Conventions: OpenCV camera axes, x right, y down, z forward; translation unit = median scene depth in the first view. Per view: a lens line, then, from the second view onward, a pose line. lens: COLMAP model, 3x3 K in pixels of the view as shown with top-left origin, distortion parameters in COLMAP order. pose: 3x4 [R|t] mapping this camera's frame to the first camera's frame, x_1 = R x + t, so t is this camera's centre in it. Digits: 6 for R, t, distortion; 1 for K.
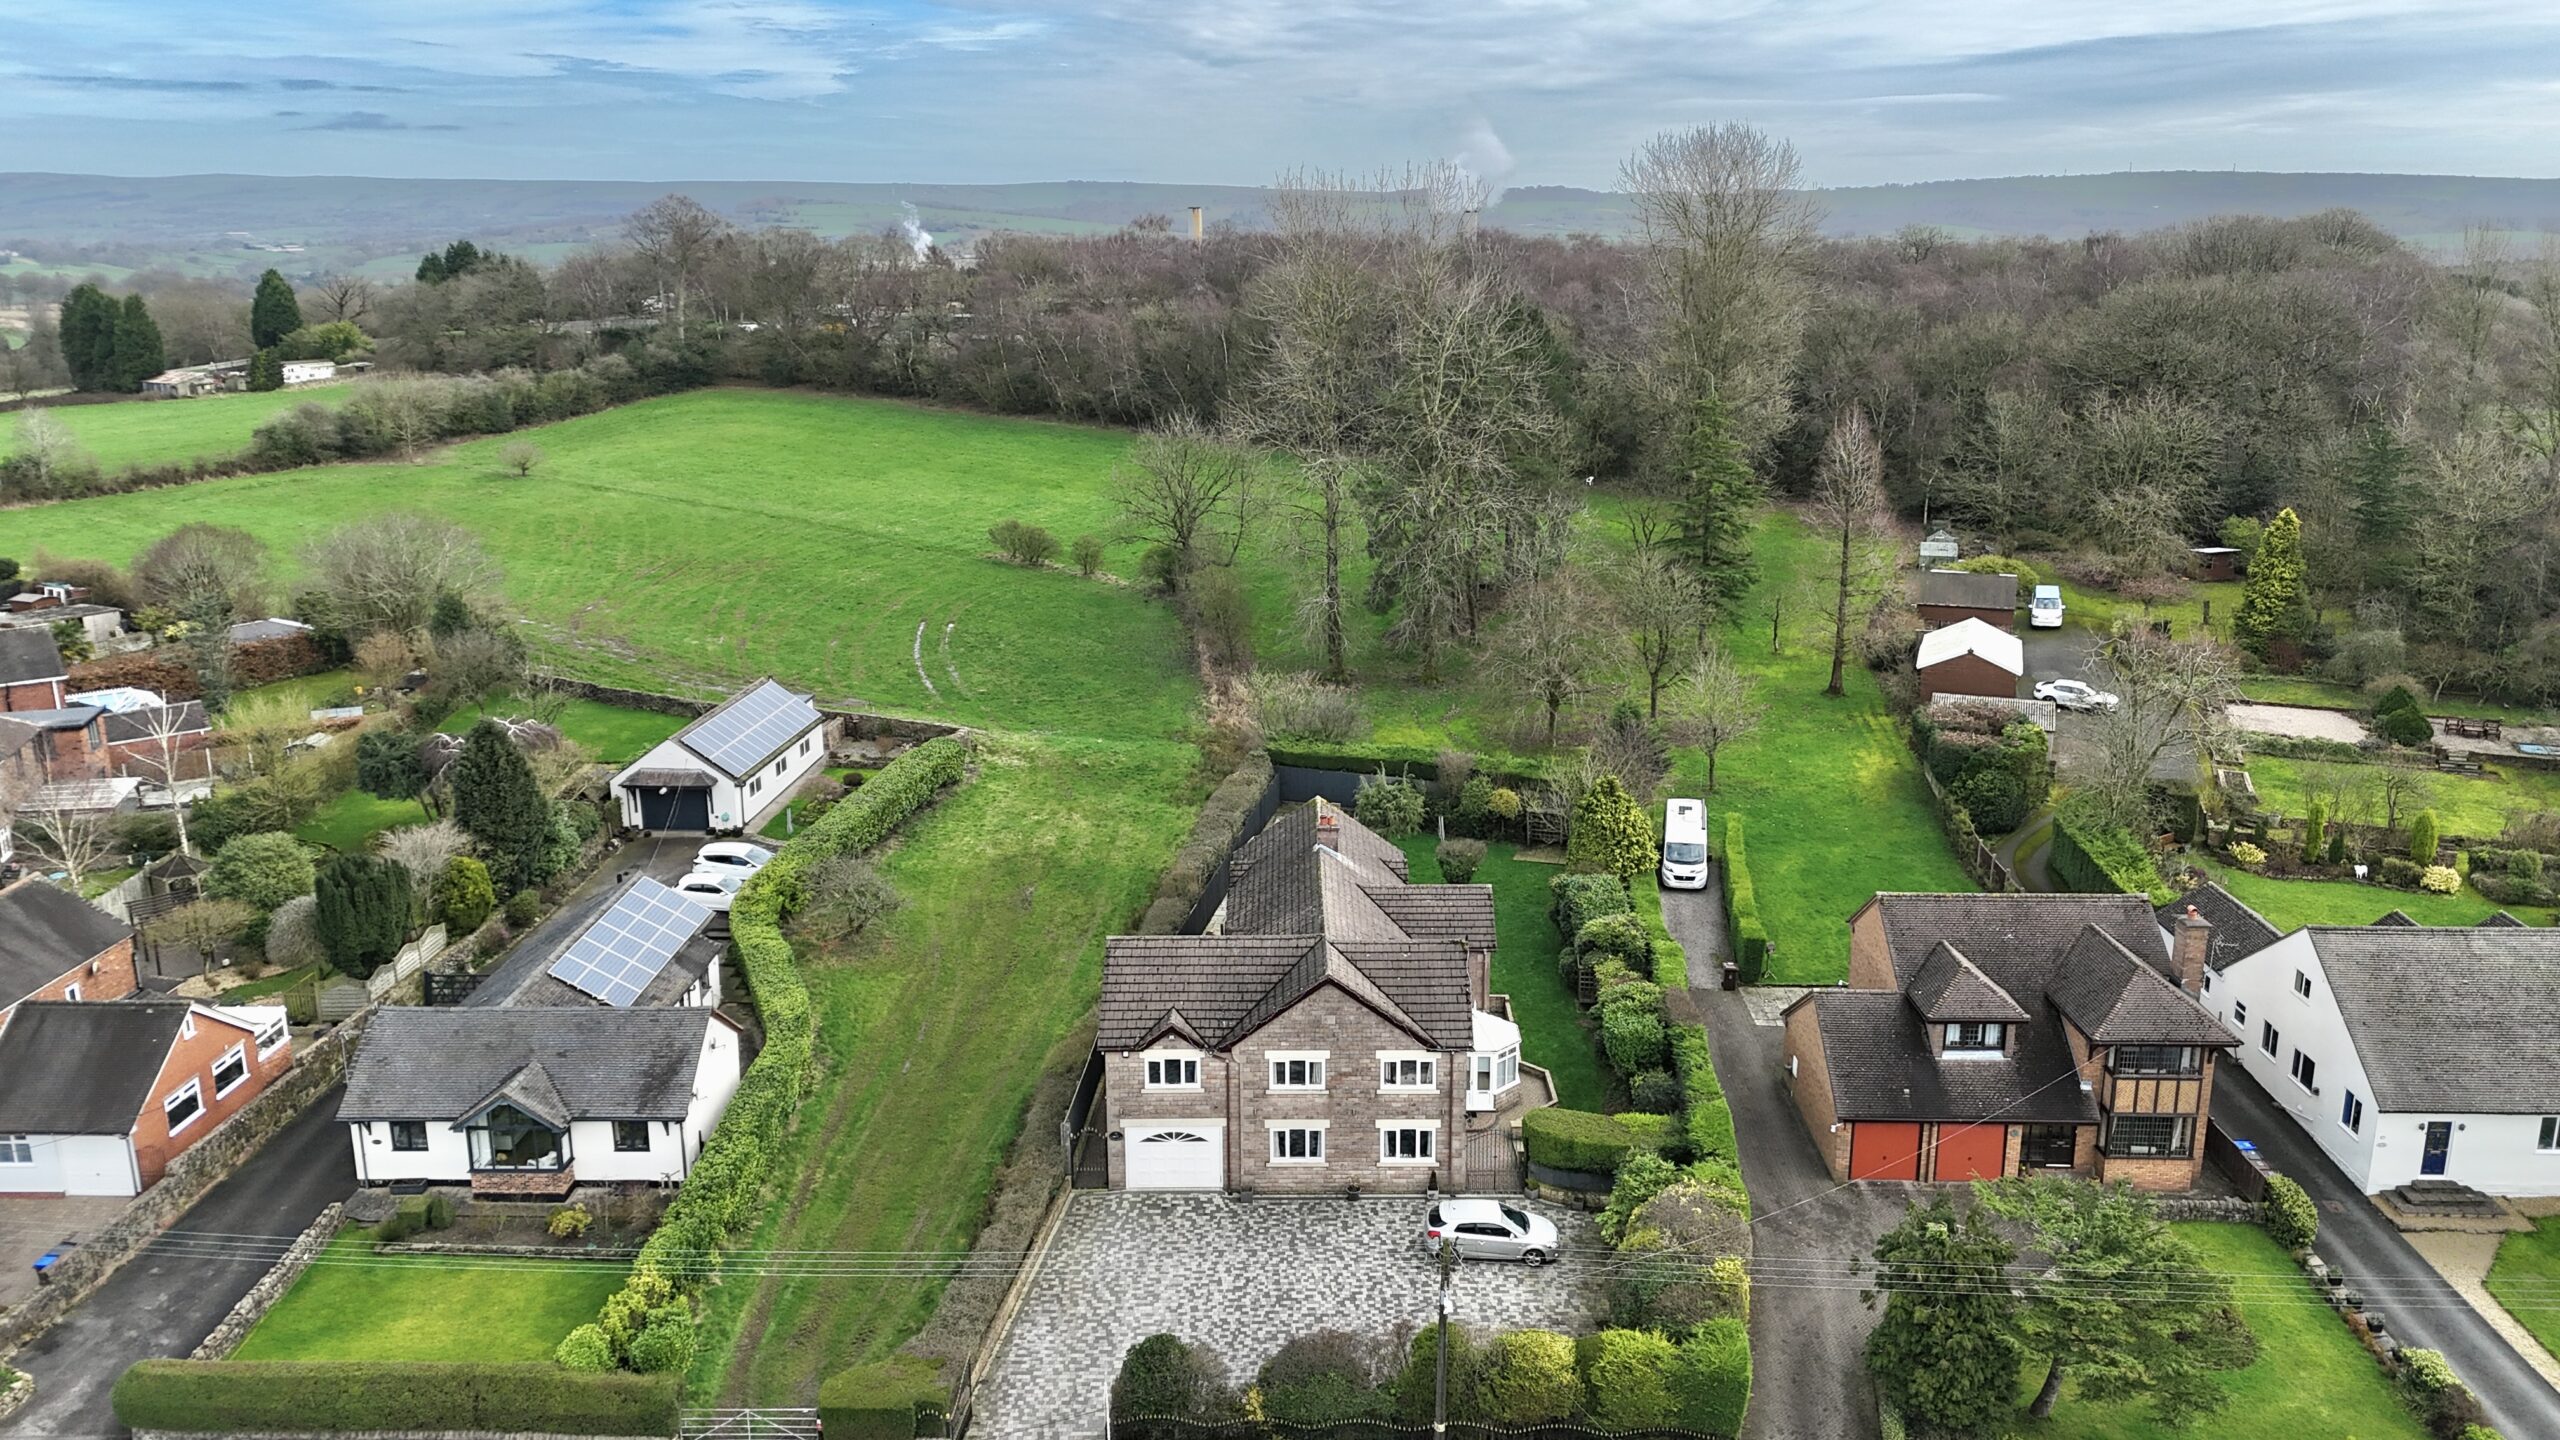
lens RADIAL K [[1883.6, 0, 1278.7], [0, 1883.6, 712.5], [0, 0, 1]] dist [0.100954, -0.109937]
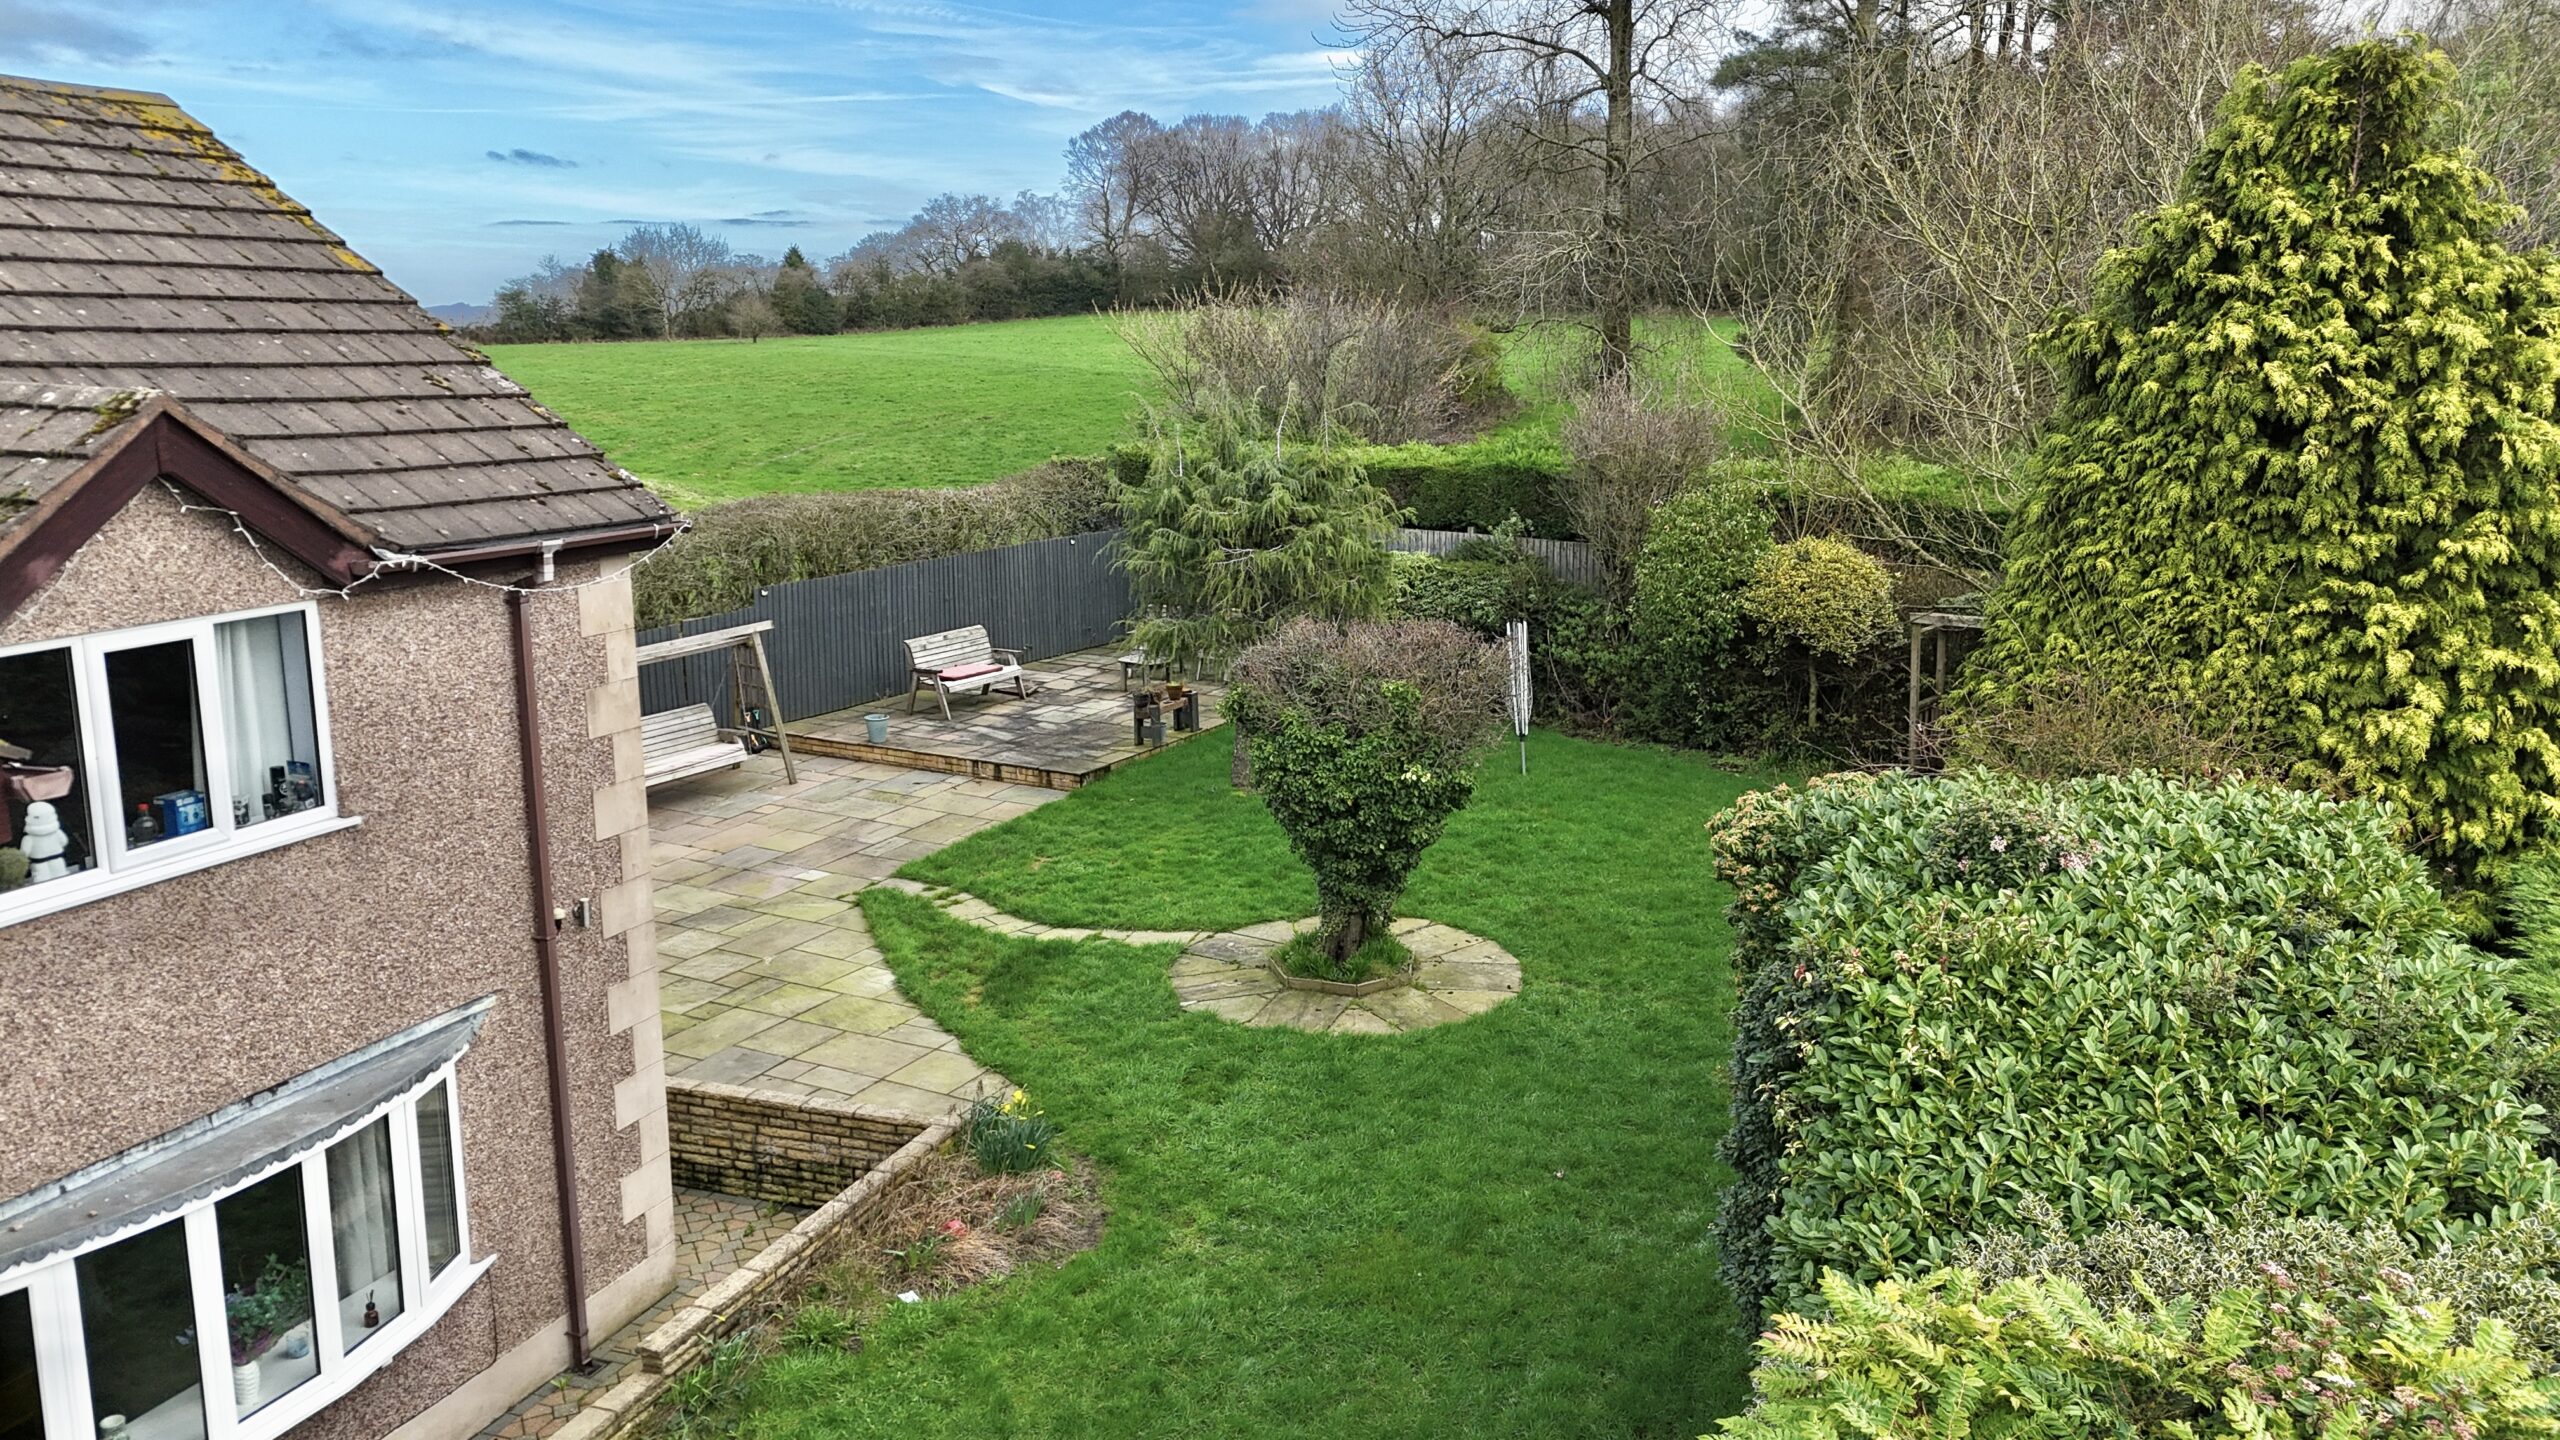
lens RADIAL K [[1883.6, 0, 1278.7], [0, 1883.6, 712.5], [0, 0, 1]] dist [0.100954, -0.109937]
pose [[0.940979, 0.068959, -0.331367, 0.202928], [-0.088361, 0.995124, -0.043828, 0.118071], [0.326729, 0.070521, 0.942483, 1.139448]]
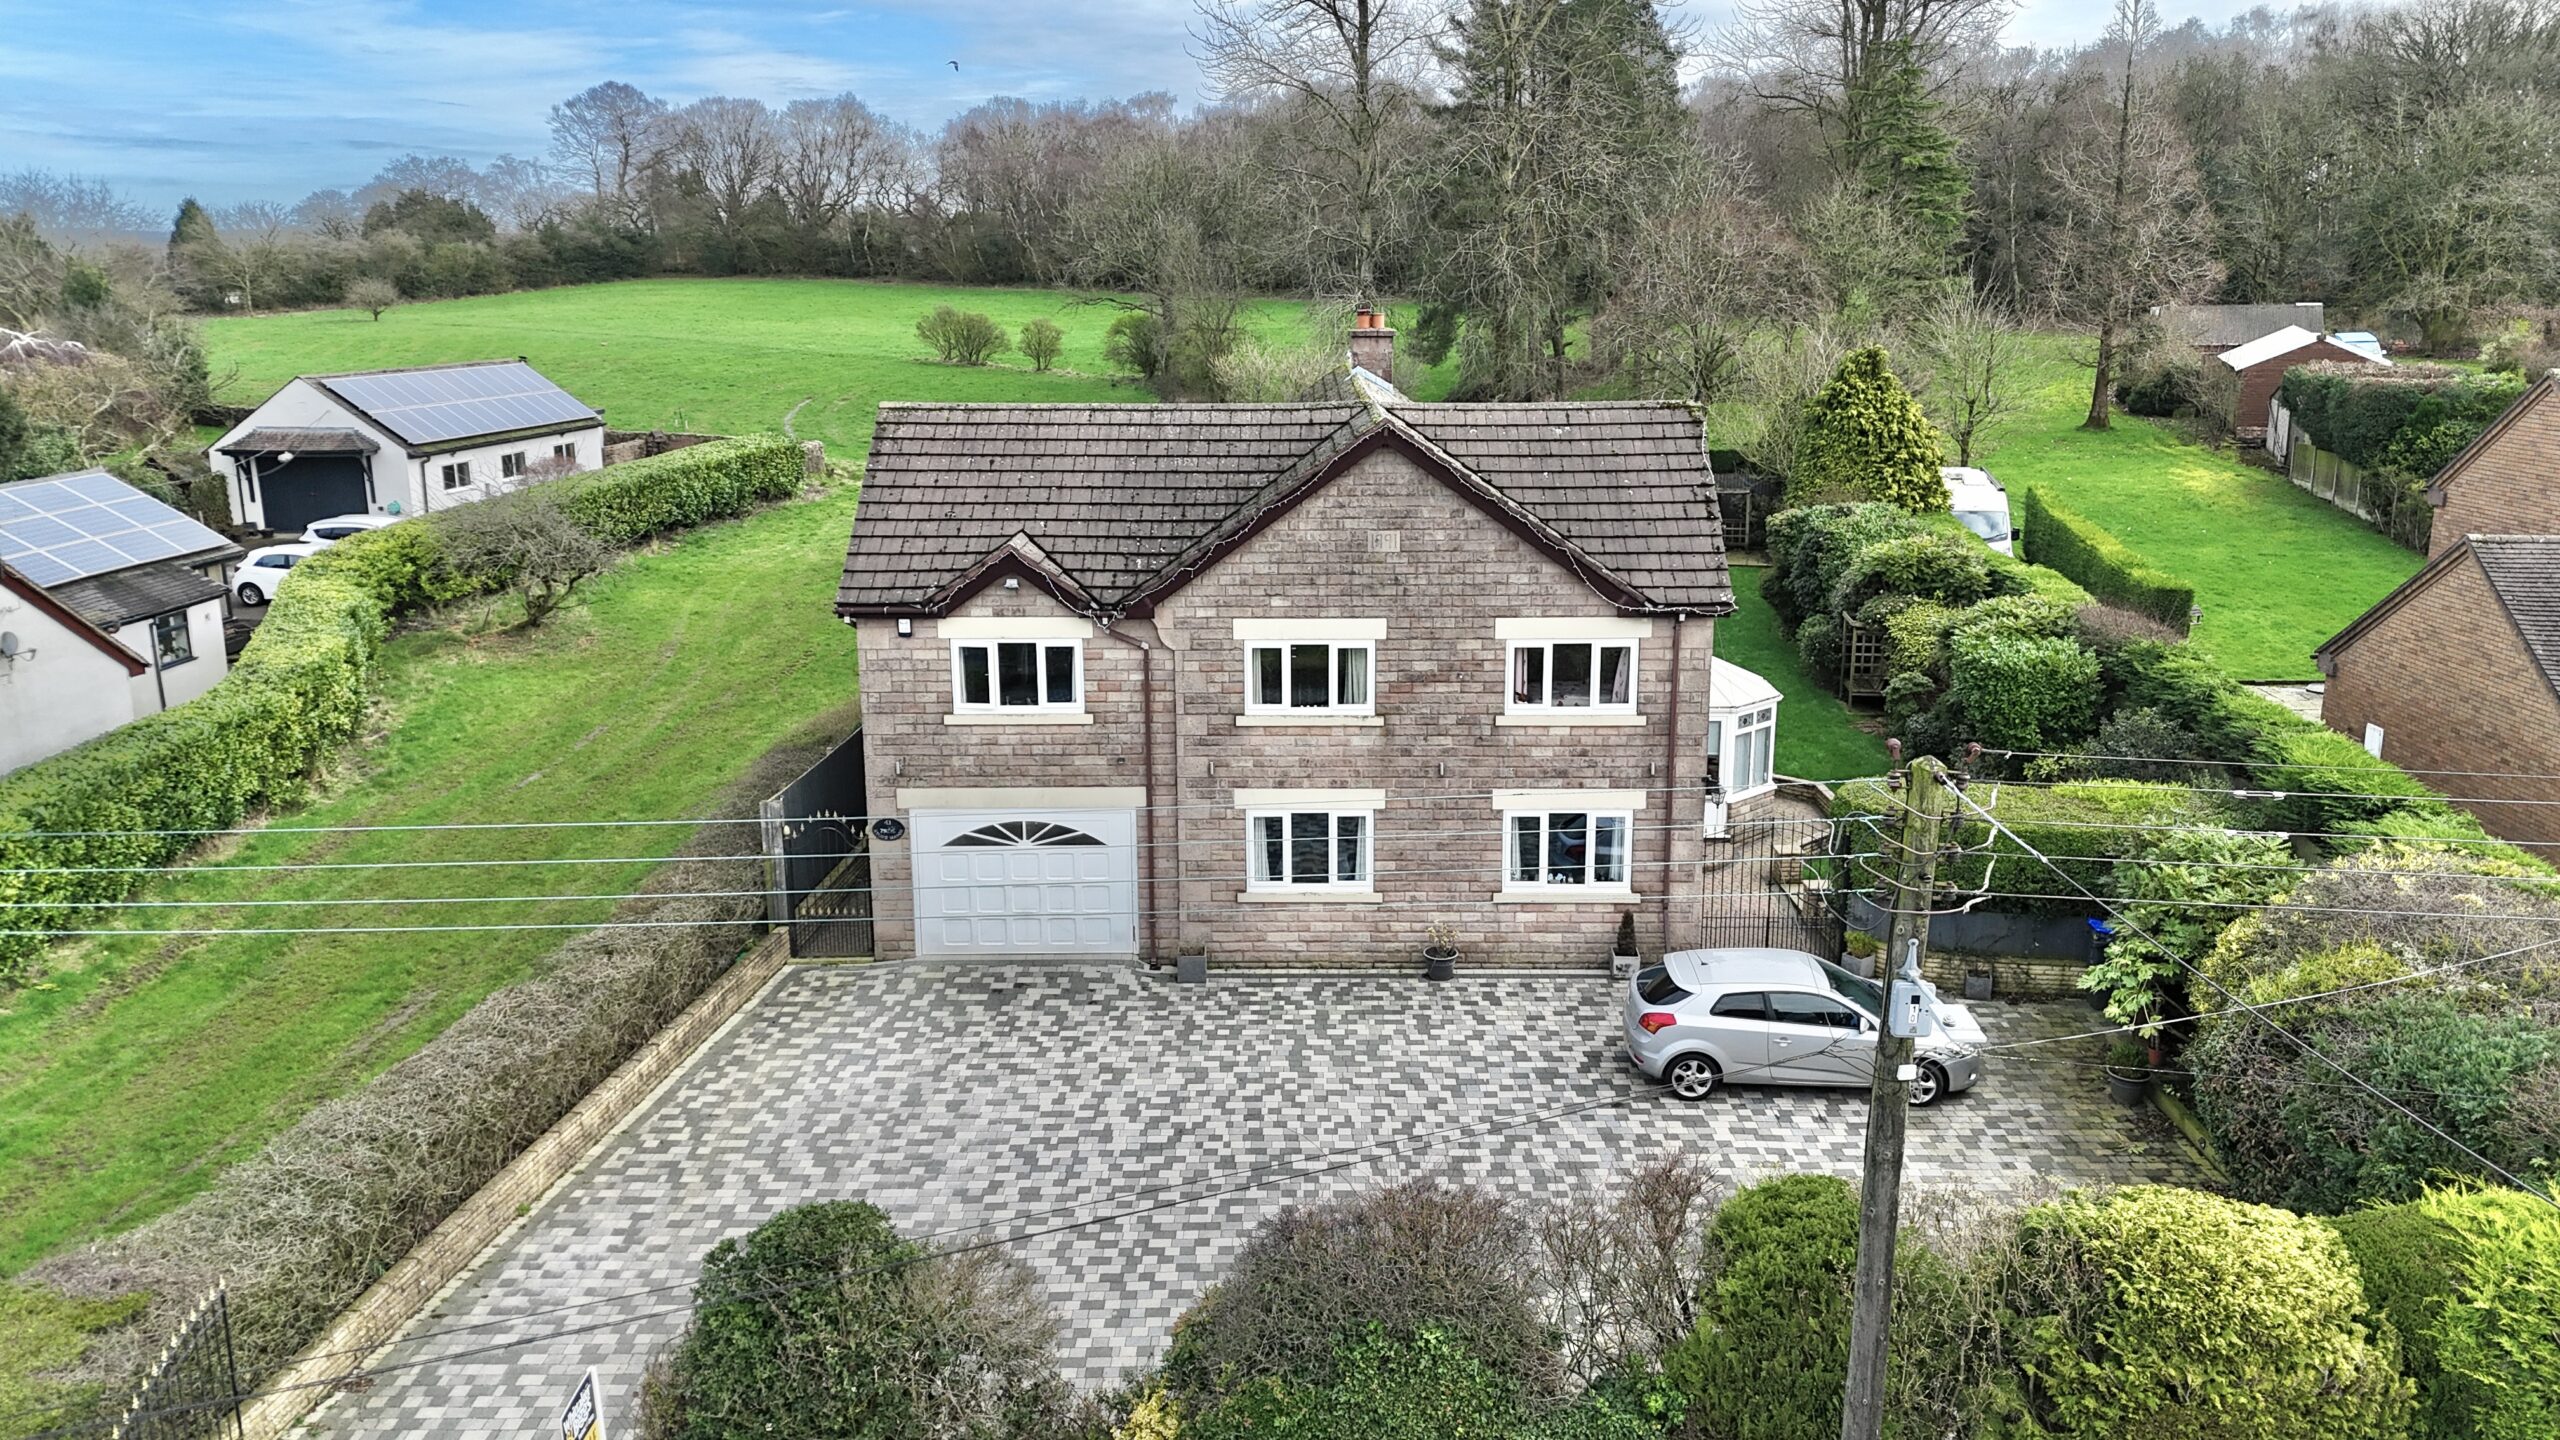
lens RADIAL K [[1883.6, 0, 1278.7], [0, 1883.6, 712.5], [0, 0, 1]] dist [0.100954, -0.109937]
pose [[0.999942, 0.001304, -0.010657, 0.007390], [-0.001601, 0.999610, -0.027880, 0.210519], [0.010616, 0.027896, 0.999554, 0.574495]]
